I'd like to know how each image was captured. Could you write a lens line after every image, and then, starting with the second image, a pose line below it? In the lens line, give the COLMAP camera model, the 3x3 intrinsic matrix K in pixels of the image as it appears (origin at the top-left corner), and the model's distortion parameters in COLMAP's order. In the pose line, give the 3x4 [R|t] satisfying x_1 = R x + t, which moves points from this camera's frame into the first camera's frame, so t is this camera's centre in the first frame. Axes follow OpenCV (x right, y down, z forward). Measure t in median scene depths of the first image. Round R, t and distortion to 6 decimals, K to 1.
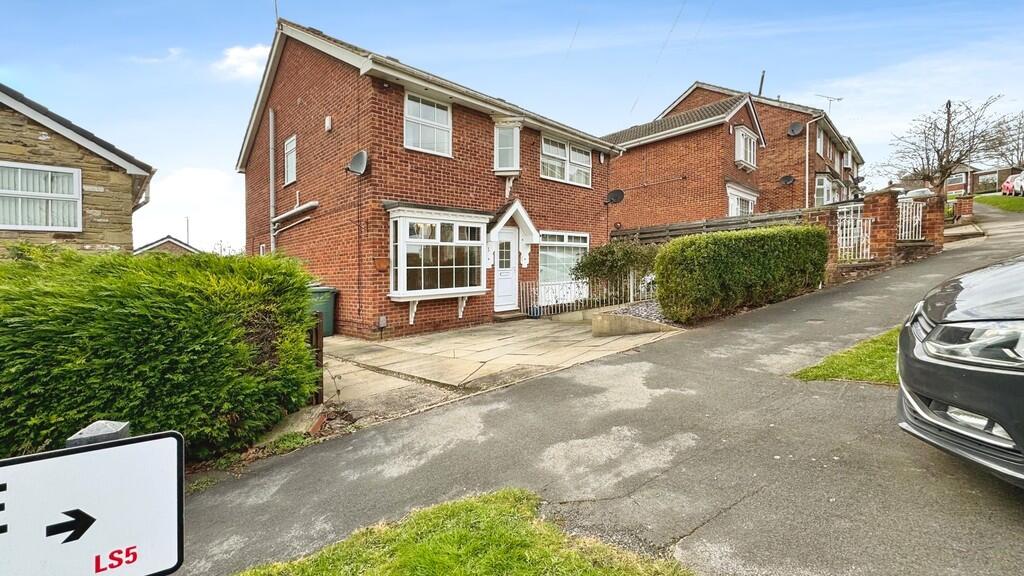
lens RADIAL K [[407.1, 0, 510.0], [0, 407.1, 269.3], [0, 0, 1]] dist [0.000796, 0.000030]
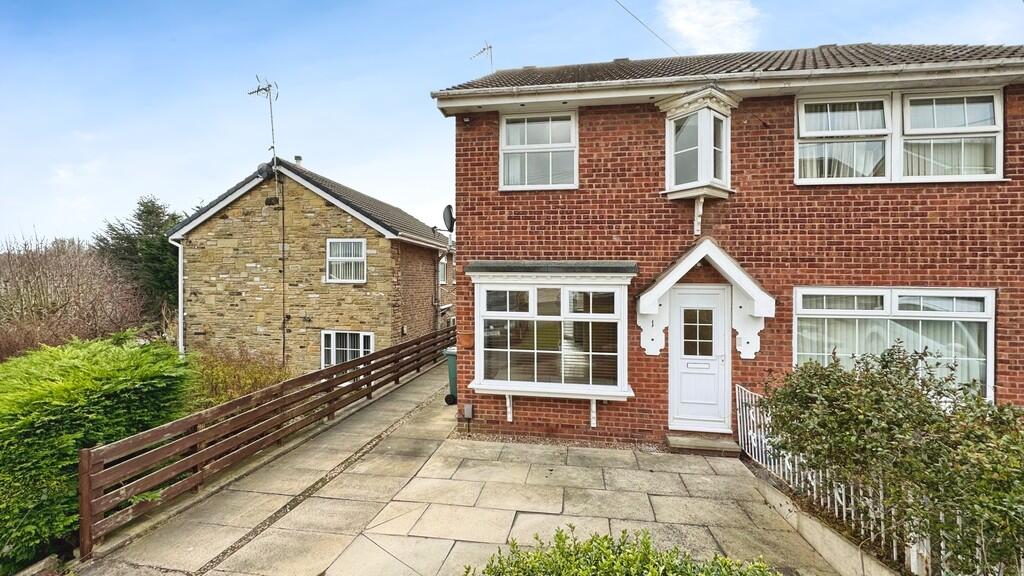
lens RADIAL K [[407.1, 0, 510.0], [0, 407.1, 269.3], [0, 0, 1]] dist [0.000796, 0.000030]
pose [[0.591643, 0.013764, -0.806083, 0.333093], [-0.027635, 0.999613, -0.003214, -0.131755], [0.805726, 0.024178, 0.591794, 0.504399]]
